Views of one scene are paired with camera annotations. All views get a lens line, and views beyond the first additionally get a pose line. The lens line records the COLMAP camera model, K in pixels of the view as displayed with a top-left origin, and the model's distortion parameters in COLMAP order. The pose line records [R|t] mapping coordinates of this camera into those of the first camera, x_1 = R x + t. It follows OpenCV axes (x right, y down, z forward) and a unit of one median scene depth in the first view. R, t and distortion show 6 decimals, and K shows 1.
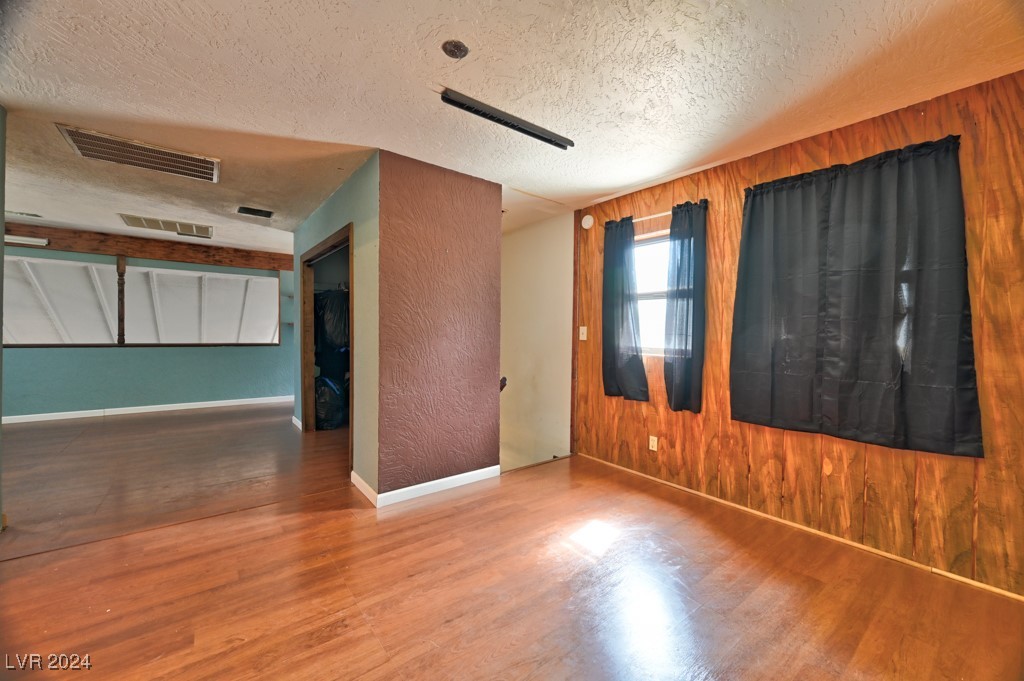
lens RADIAL K [[401.8, 0, 516.4], [0, 401.8, 337.1], [0, 0, 1]] dist [-0.000233, 0.000059]
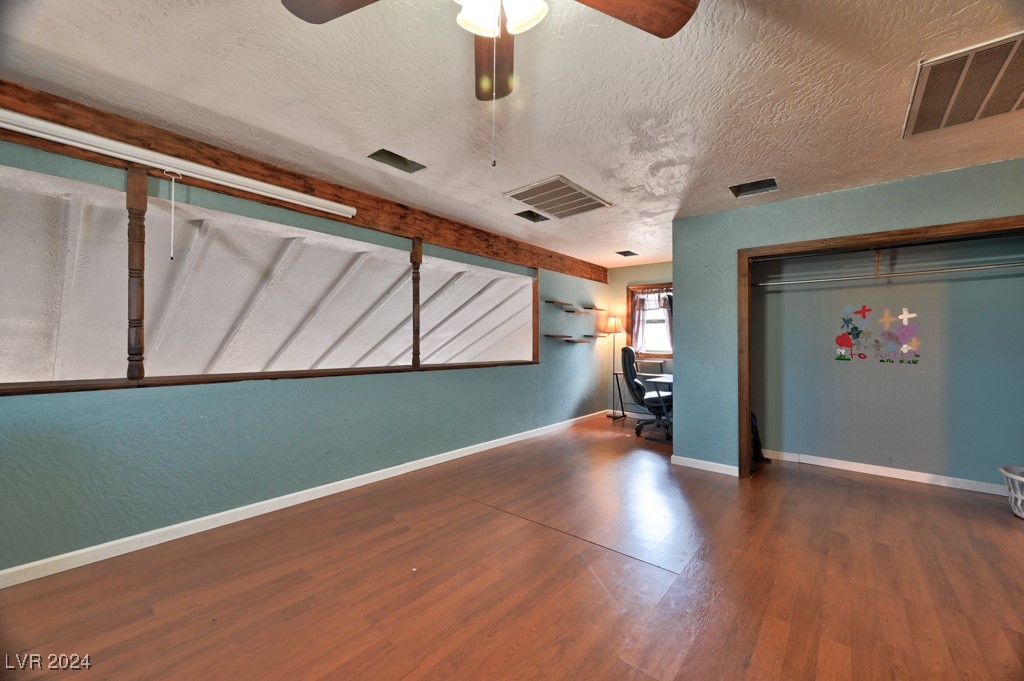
lens RADIAL K [[401.8, 0, 516.4], [0, 401.8, 337.1], [0, 0, 1]] dist [-0.000233, 0.000059]
pose [[0.975621, -0.005611, 0.219392, -0.872554], [0.011140, 0.999651, -0.023973, -0.011542], [-0.219181, 0.025833, 0.975342, 0.253568]]
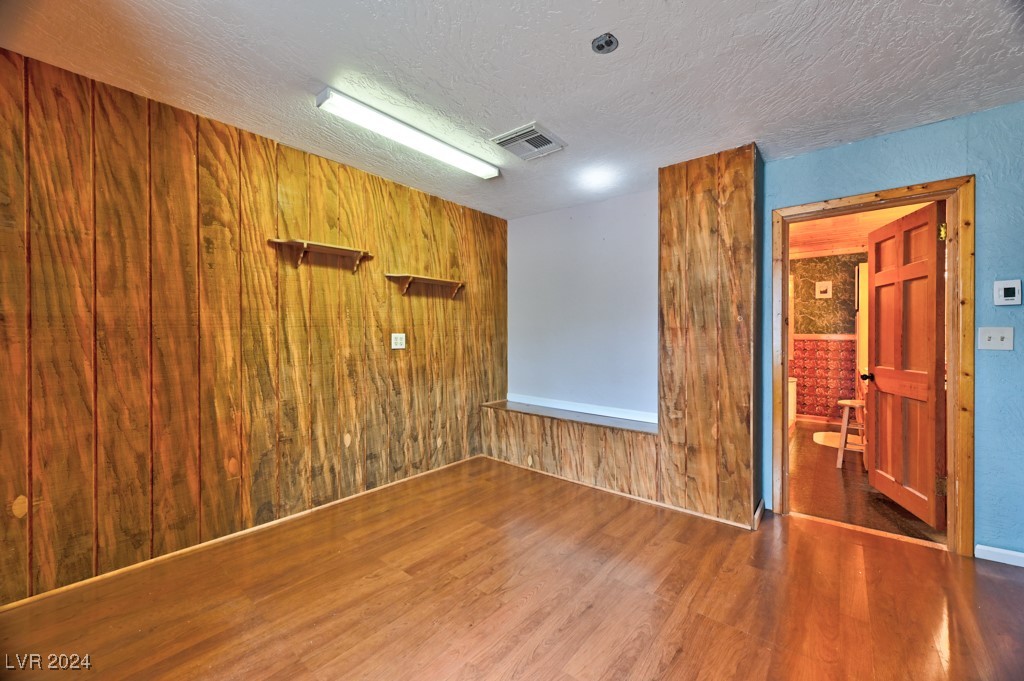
lens RADIAL K [[401.8, 0, 516.4], [0, 401.8, 337.1], [0, 0, 1]] dist [-0.000233, 0.000059]
pose [[-0.975174, -0.011449, -0.221142, 0.569105], [-0.015141, 0.999773, 0.015006, -0.053858], [0.220920, 0.017981, -0.975126, 4.250145]]
